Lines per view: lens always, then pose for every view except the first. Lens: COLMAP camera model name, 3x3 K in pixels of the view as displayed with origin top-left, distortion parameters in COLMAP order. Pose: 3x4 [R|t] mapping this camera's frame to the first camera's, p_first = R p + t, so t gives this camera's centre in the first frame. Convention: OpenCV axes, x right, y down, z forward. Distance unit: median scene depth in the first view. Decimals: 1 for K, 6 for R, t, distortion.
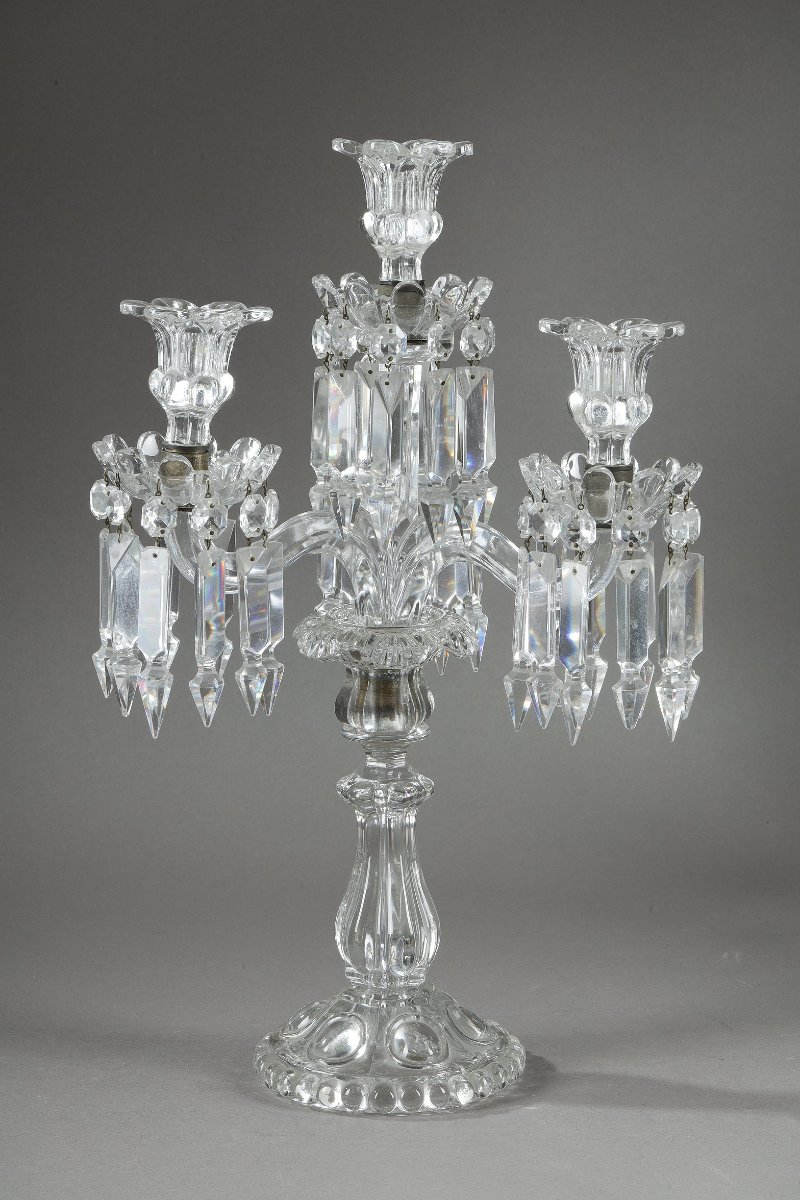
lens RADIAL K [[3962.9, 0, 400.0], [0, 3962.9, 600.0], [0, 0, 1]] dist [-0.044940, -1.104686]
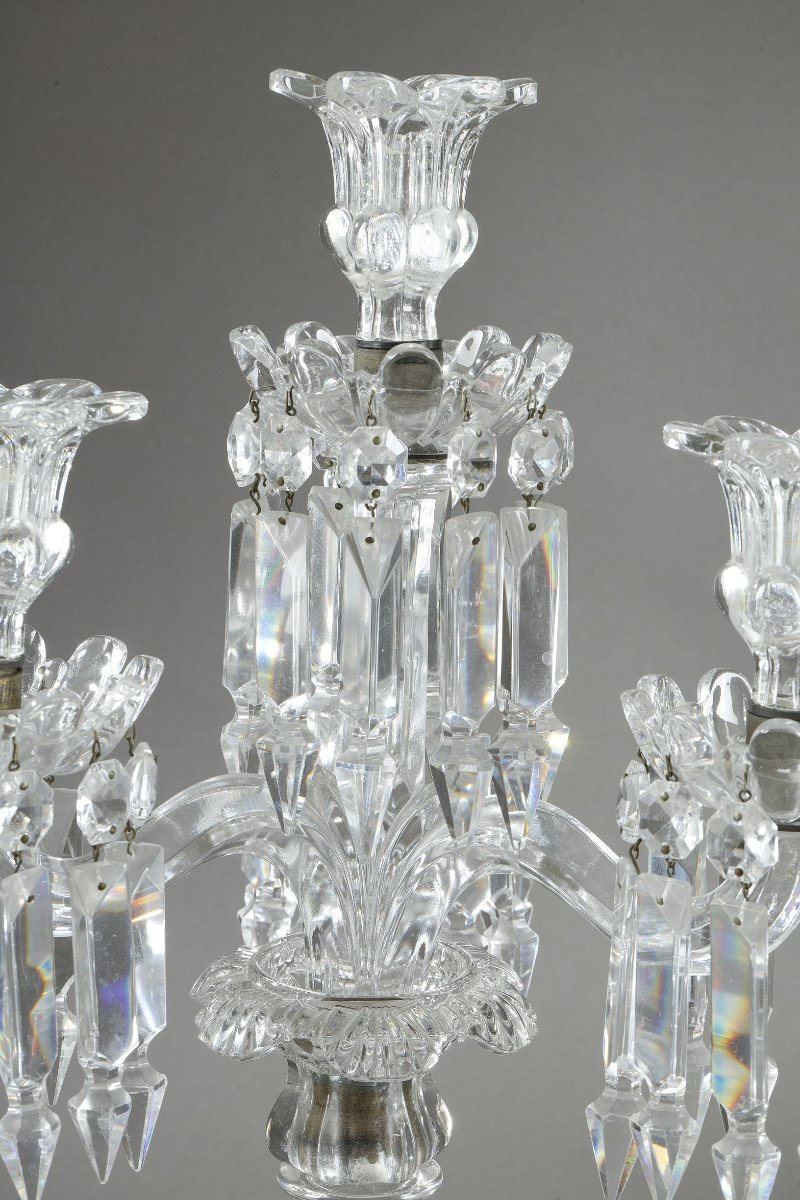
lens RADIAL K [[3962.9, 0, 400.0], [0, 3962.9, 600.0], [0, 0, 1]] dist [-0.044940, -1.104686]
pose [[0.999940, 0.010912, 0.001178, 0.000338], [-0.010921, 0.999912, 0.007533, -0.050359], [-0.001096, -0.007545, 0.999971, 0.475072]]
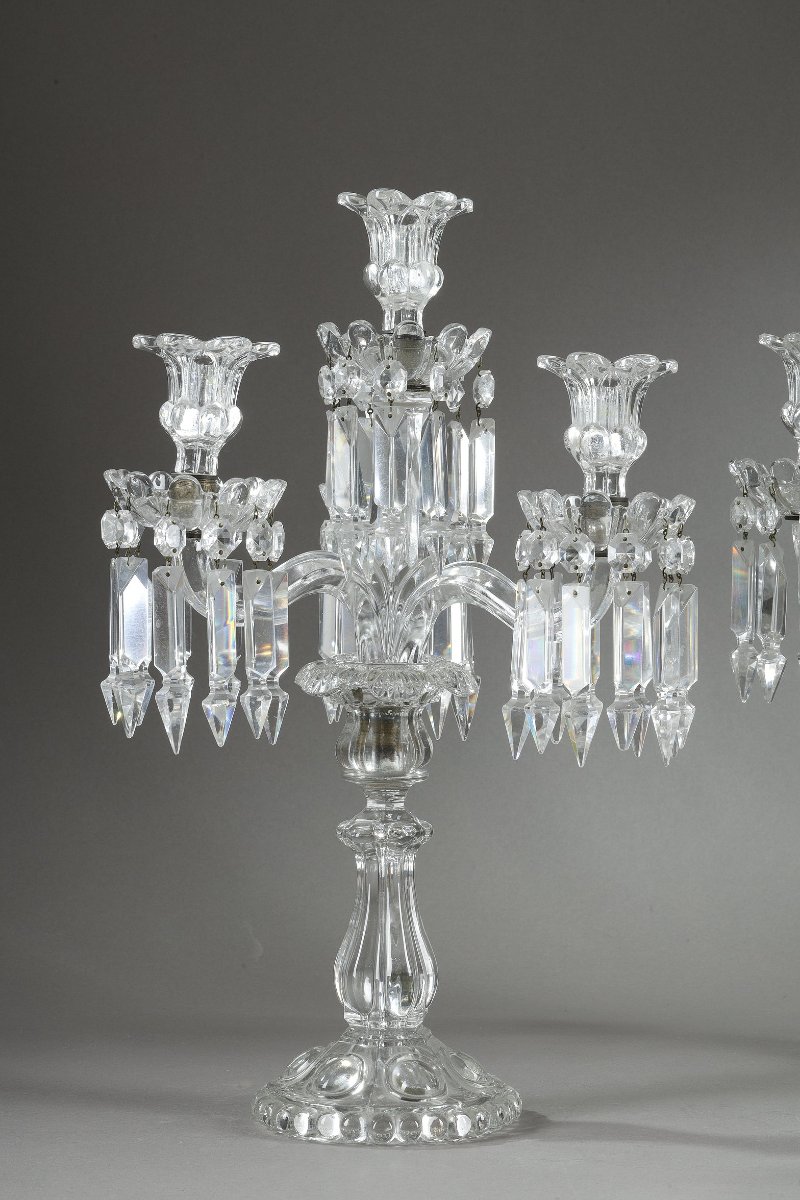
lens RADIAL K [[3962.9, 0, 400.0], [0, 3962.9, 600.0], [0, 0, 1]] dist [-0.044940, -1.104686]
pose [[0.999932, 0.006100, 0.009987, -0.010545], [-0.004793, 0.992015, -0.126031, 0.120531], [-0.010676, 0.125974, 0.991976, -0.018462]]
